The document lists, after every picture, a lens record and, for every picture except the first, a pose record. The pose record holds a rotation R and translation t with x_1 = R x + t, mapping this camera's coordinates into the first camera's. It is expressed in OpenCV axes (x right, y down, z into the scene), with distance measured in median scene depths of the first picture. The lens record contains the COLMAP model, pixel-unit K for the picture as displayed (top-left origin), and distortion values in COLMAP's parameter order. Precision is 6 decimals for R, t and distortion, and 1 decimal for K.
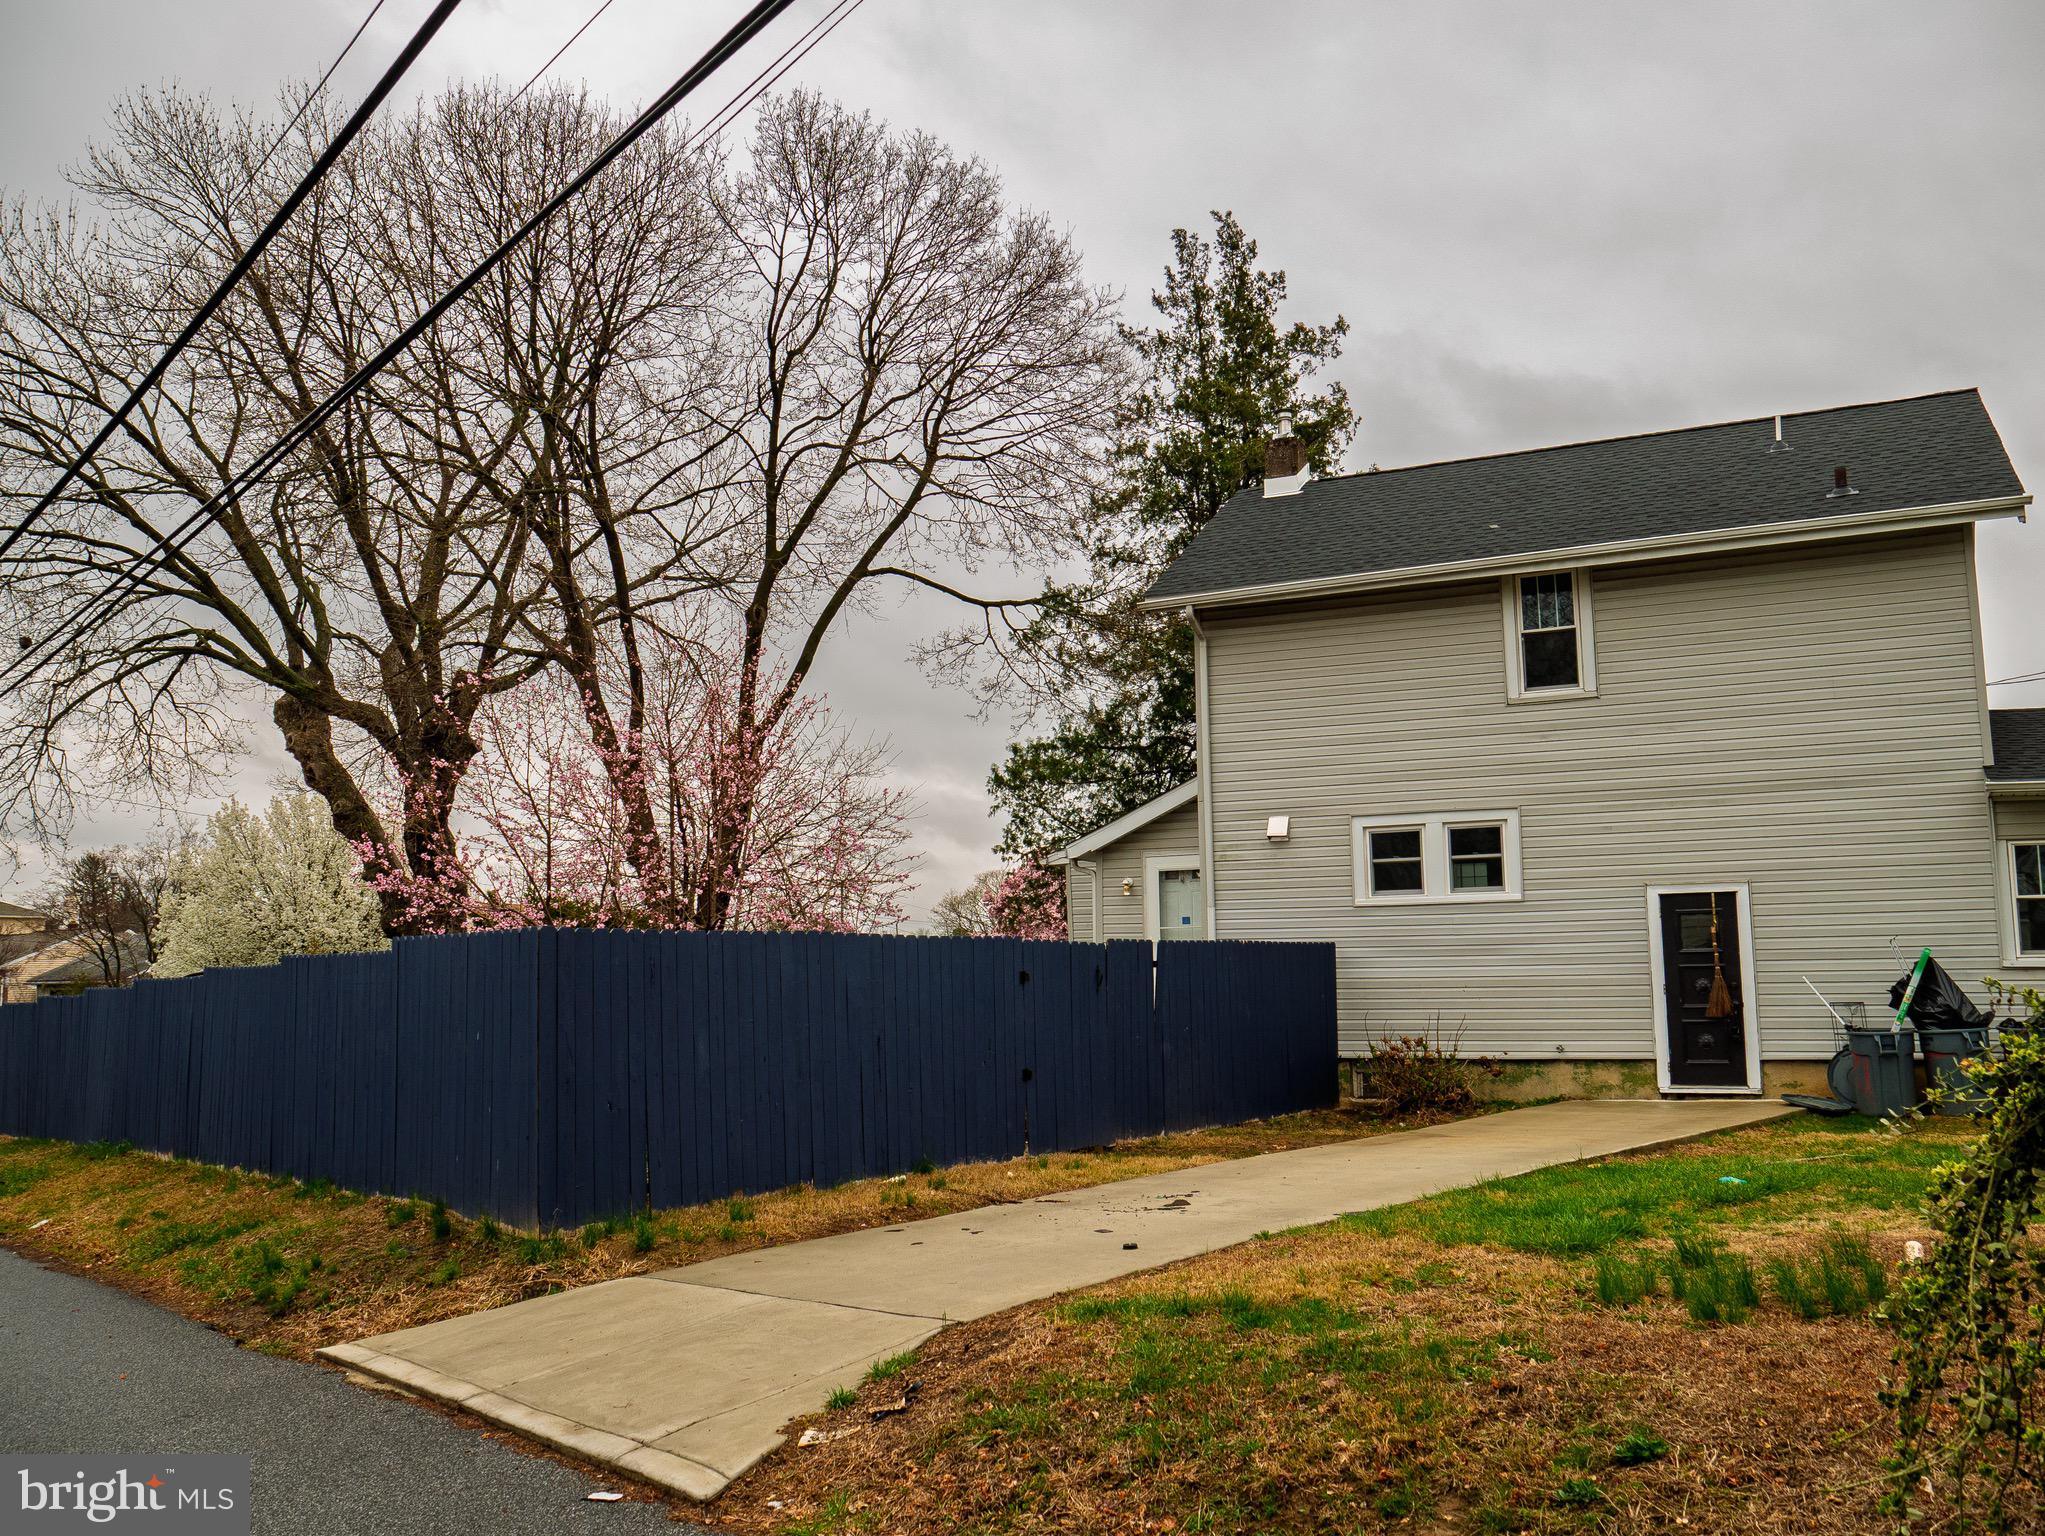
lens RADIAL K [[1703.7, 0, 1014.2], [0, 1703.7, 772.2], [0, 0, 1]] dist [-0.025611, 0.010994]
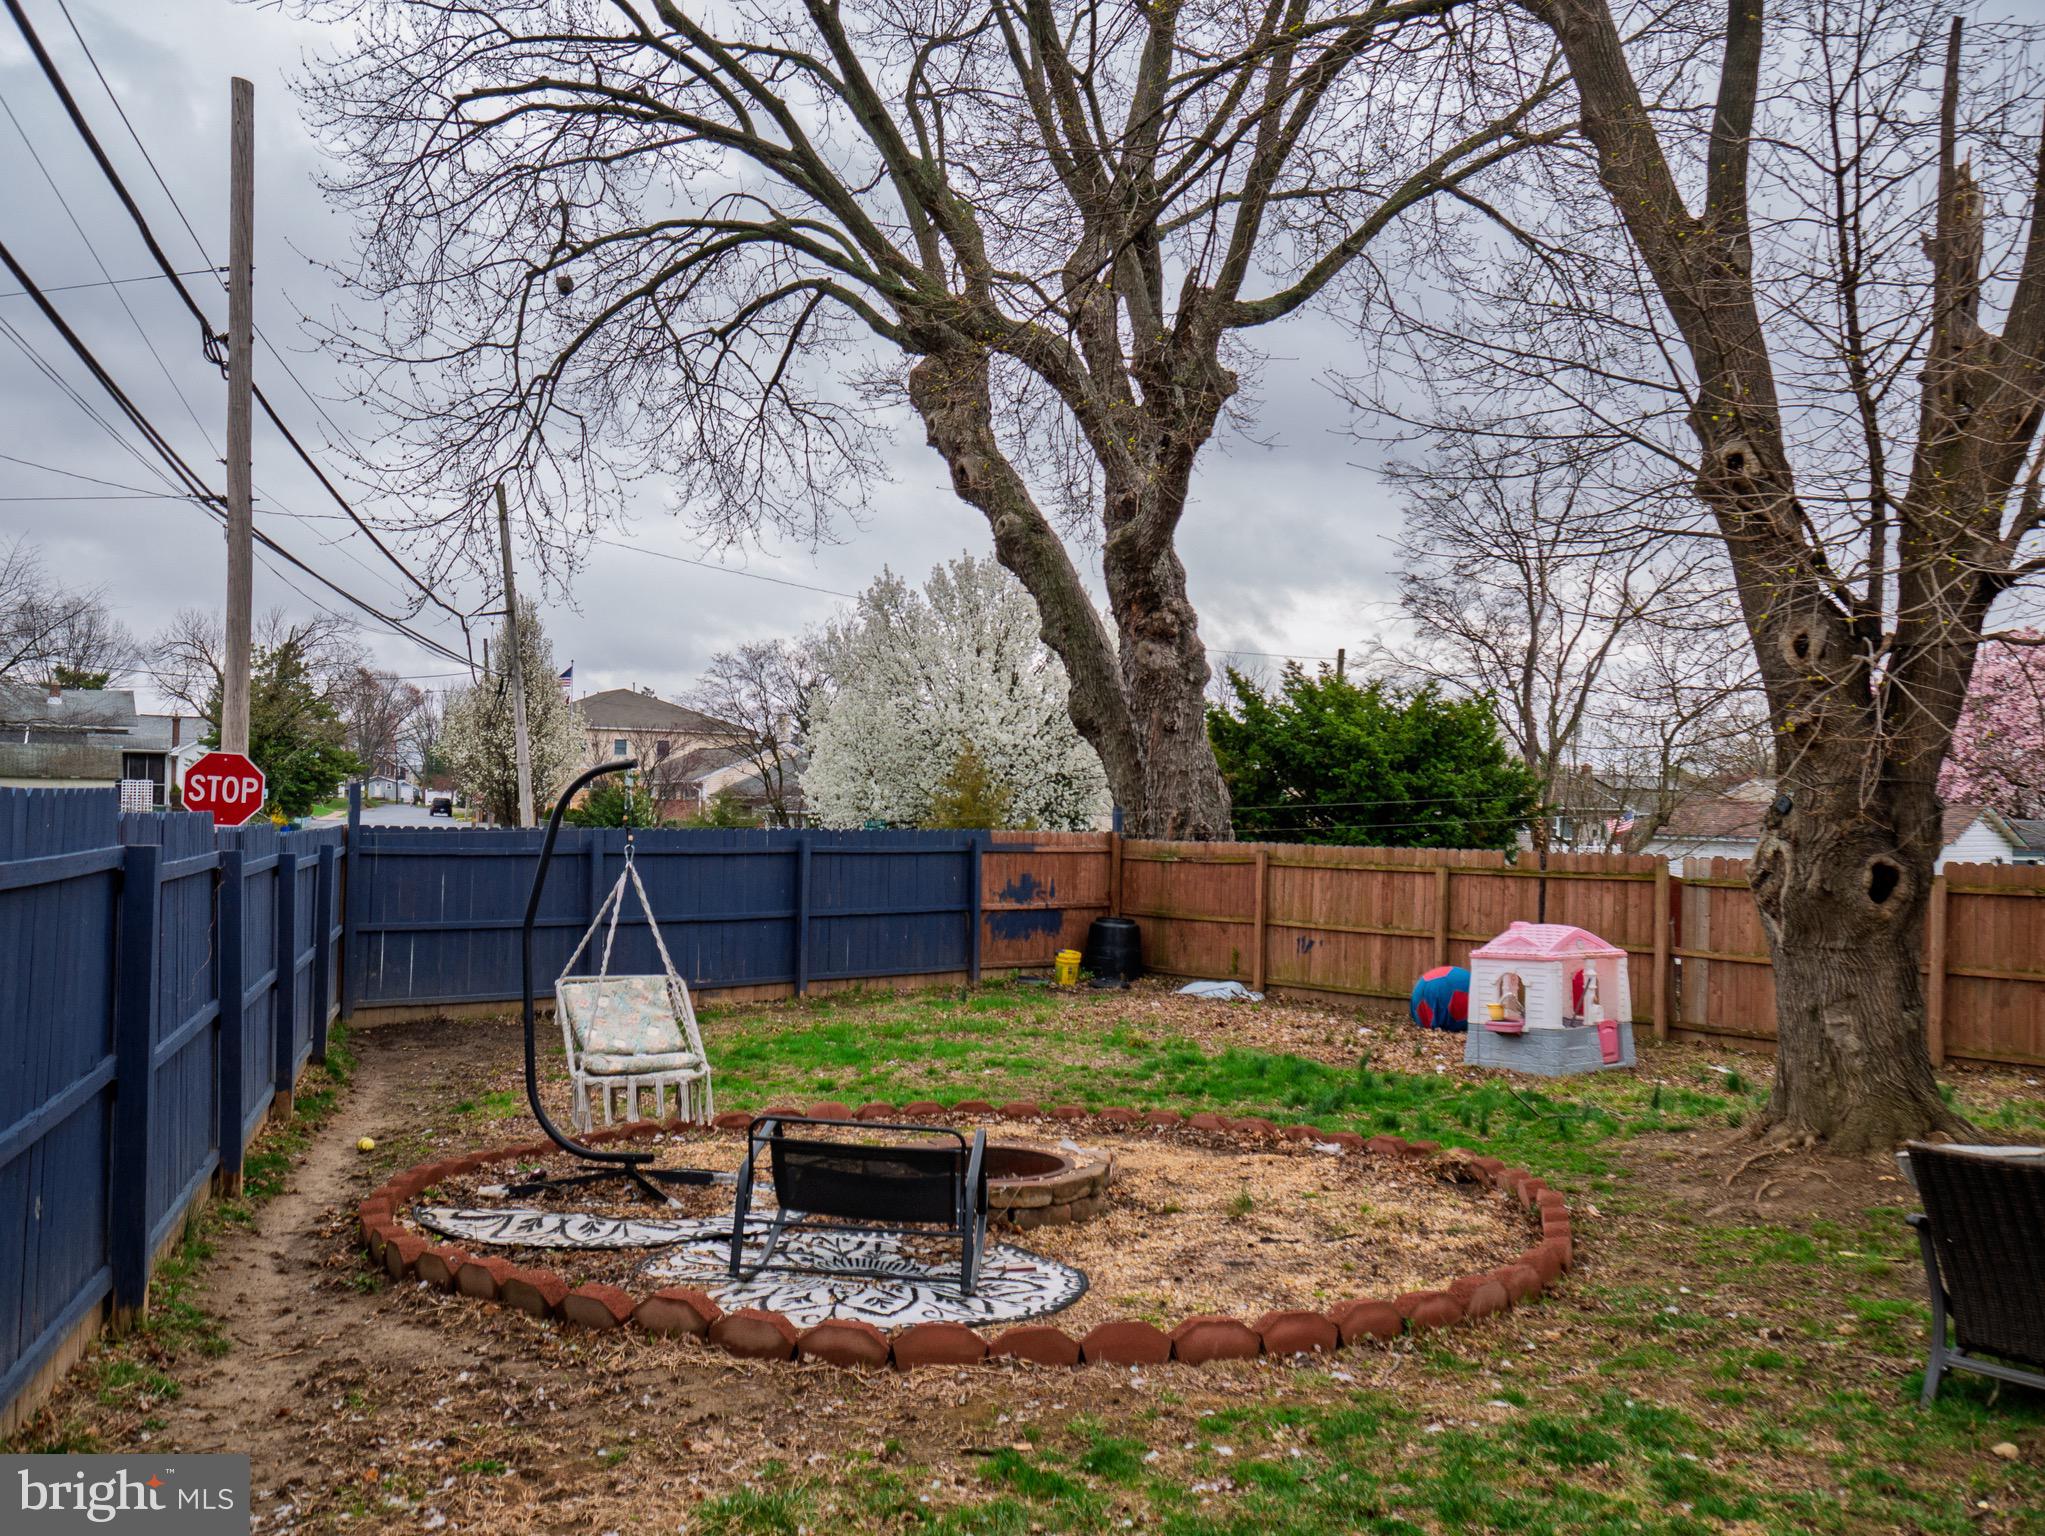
lens RADIAL K [[1703.7, 0, 1022.7], [0, 1703.7, 771.4], [0, 0, 1]] dist [-0.025611, 0.010994]
pose [[0.928400, 0.020925, -0.370993, -0.154388], [0.014934, 0.995505, 0.093522, 0.051910], [0.371282, -0.092366, 0.923914, 0.408458]]
